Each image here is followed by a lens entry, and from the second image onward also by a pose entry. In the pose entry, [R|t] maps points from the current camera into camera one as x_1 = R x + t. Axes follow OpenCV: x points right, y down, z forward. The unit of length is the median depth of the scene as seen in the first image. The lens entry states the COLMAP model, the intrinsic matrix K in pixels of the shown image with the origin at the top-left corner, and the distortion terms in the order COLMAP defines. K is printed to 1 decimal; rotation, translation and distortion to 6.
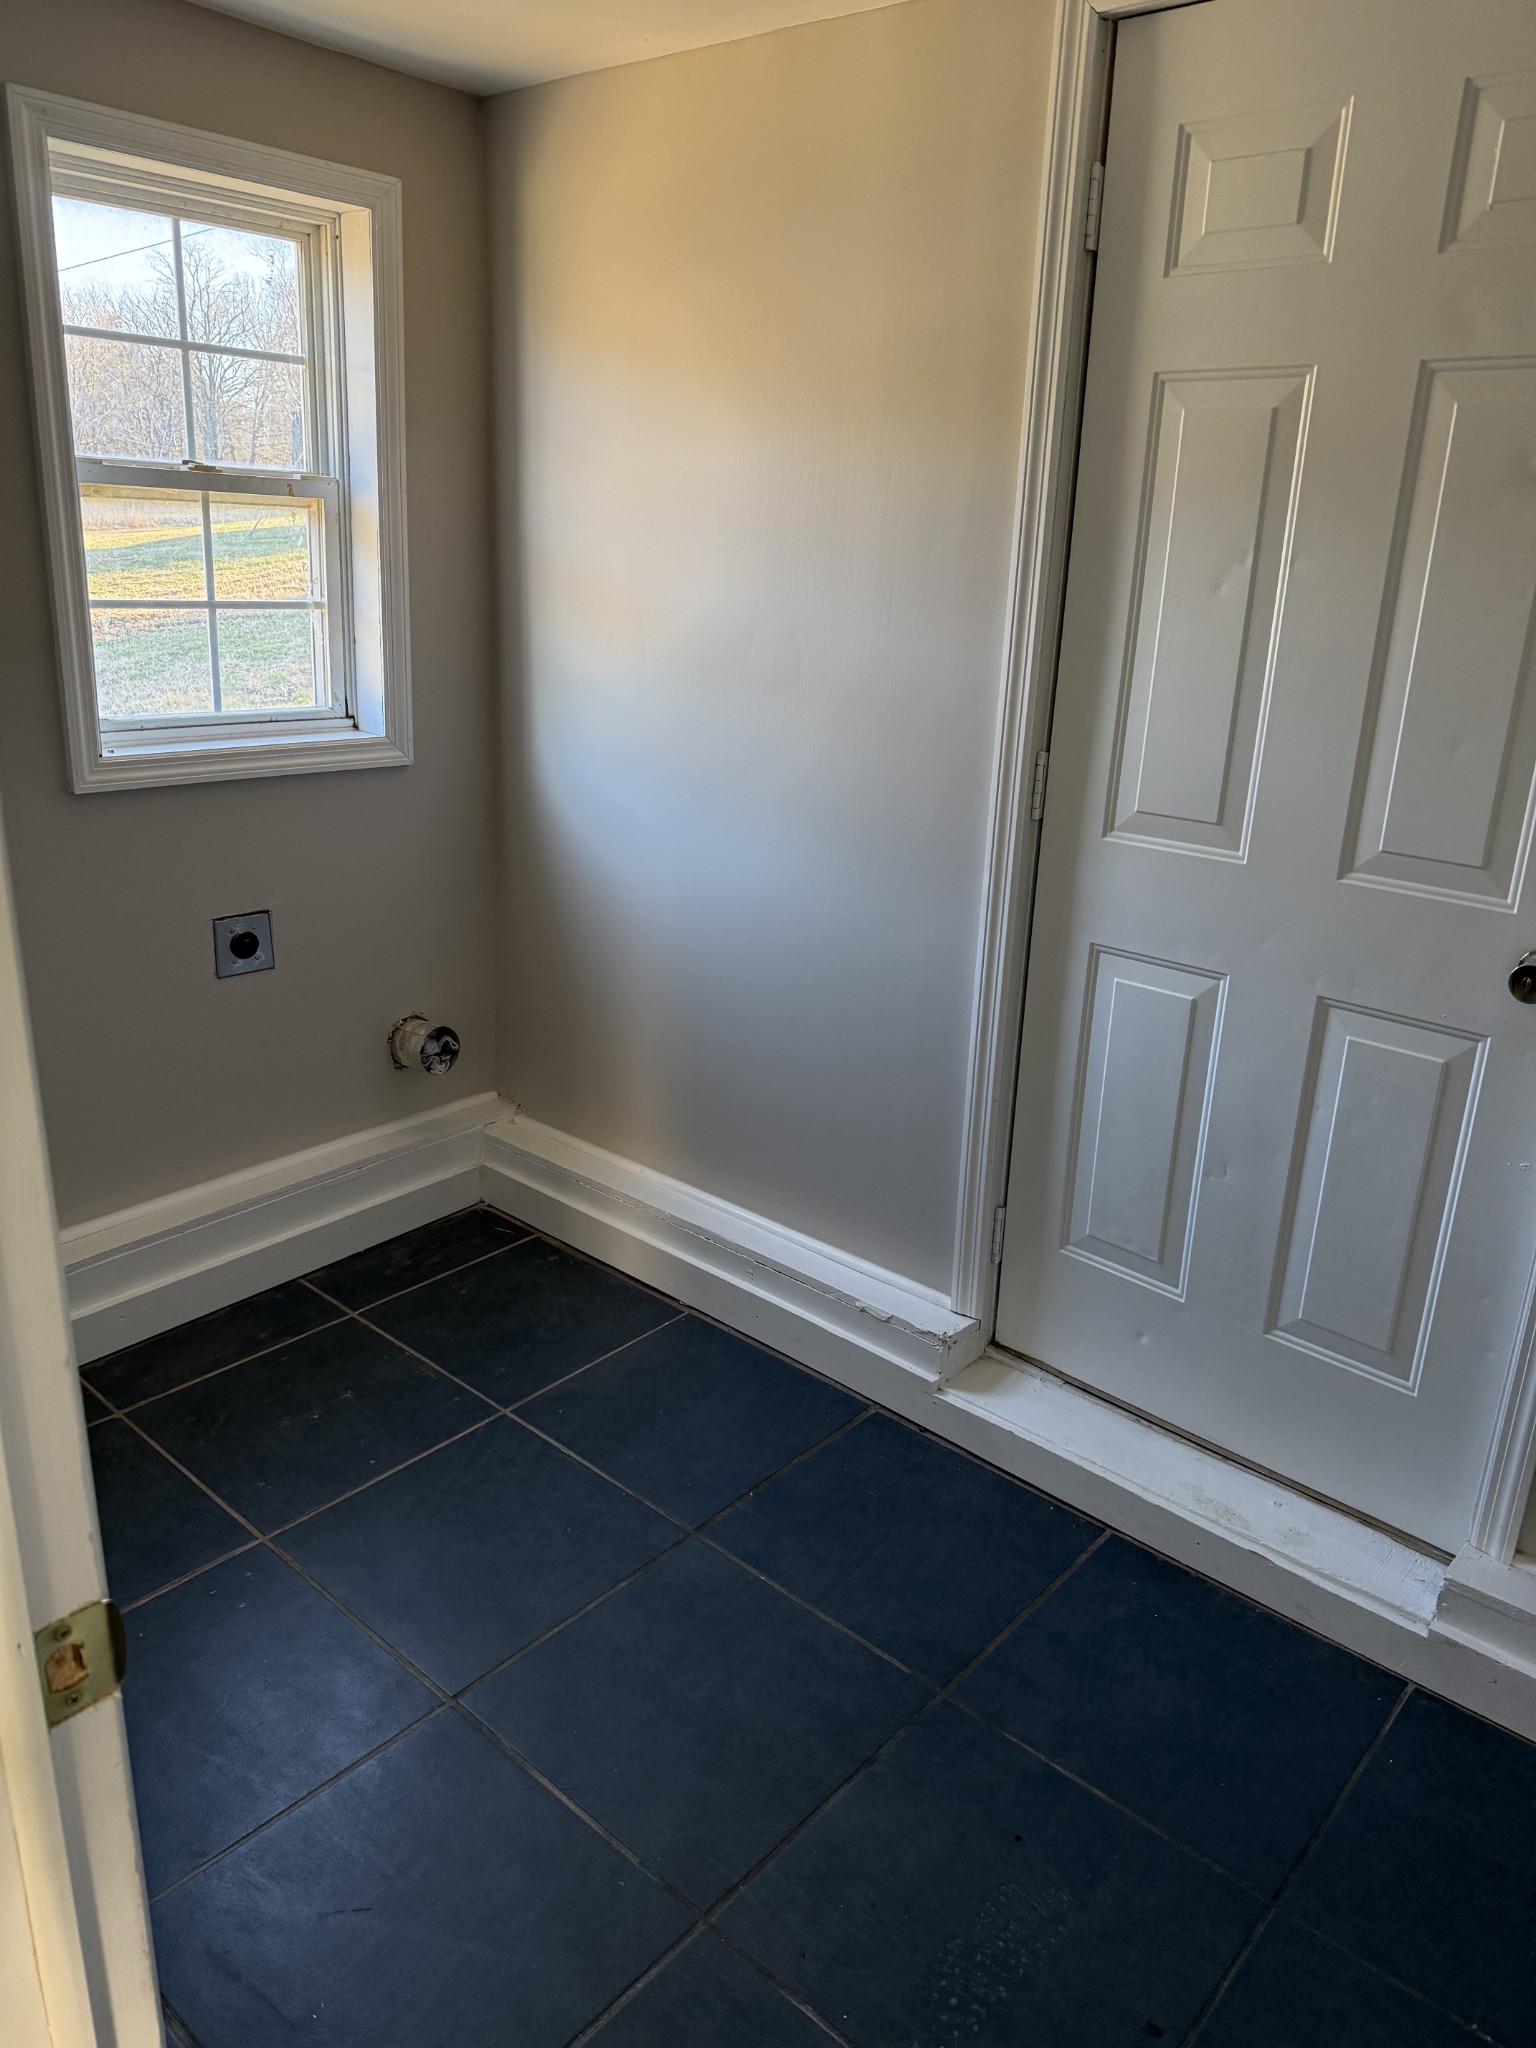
lens RADIAL K [[1464.8, 0, 772.3], [0, 1464.8, 1014.3], [0, 0, 1]] dist [0.023089, -0.024162]
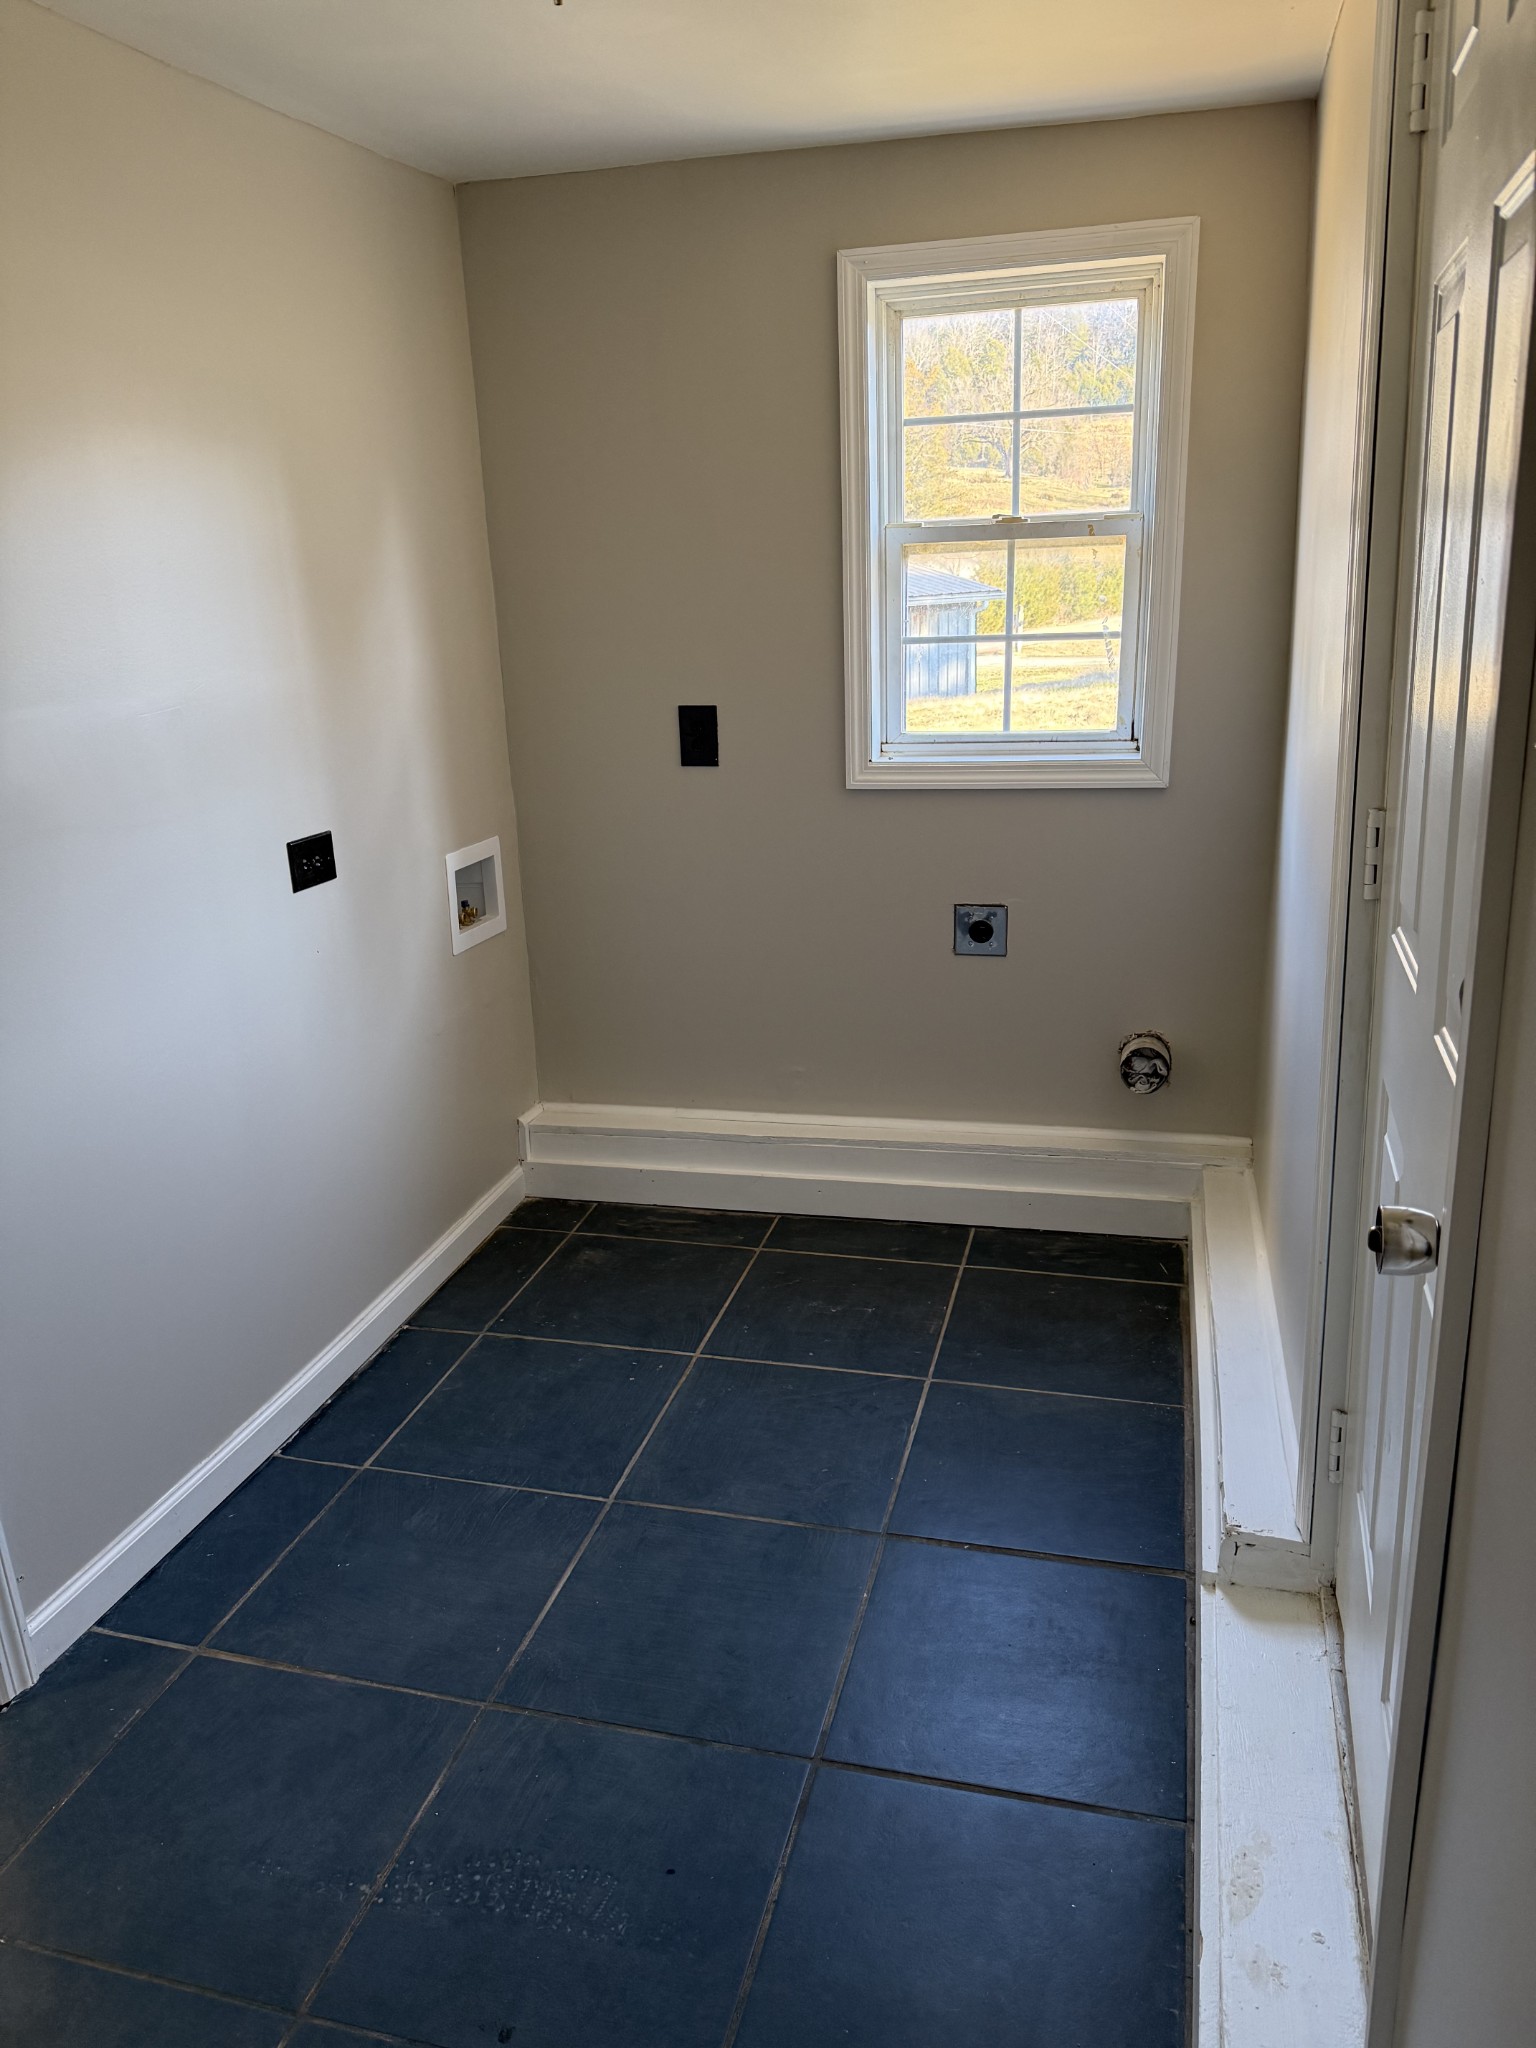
lens RADIAL K [[1464.8, 0, 768.2], [0, 1464.8, 1030.8], [0, 0, 1]] dist [0.023089, -0.024162]
pose [[0.426292, 0.217245, -0.878111, 0.615032], [-0.220564, 0.966398, 0.132011, -0.088516], [0.877284, 0.137404, 0.459884, 0.339310]]
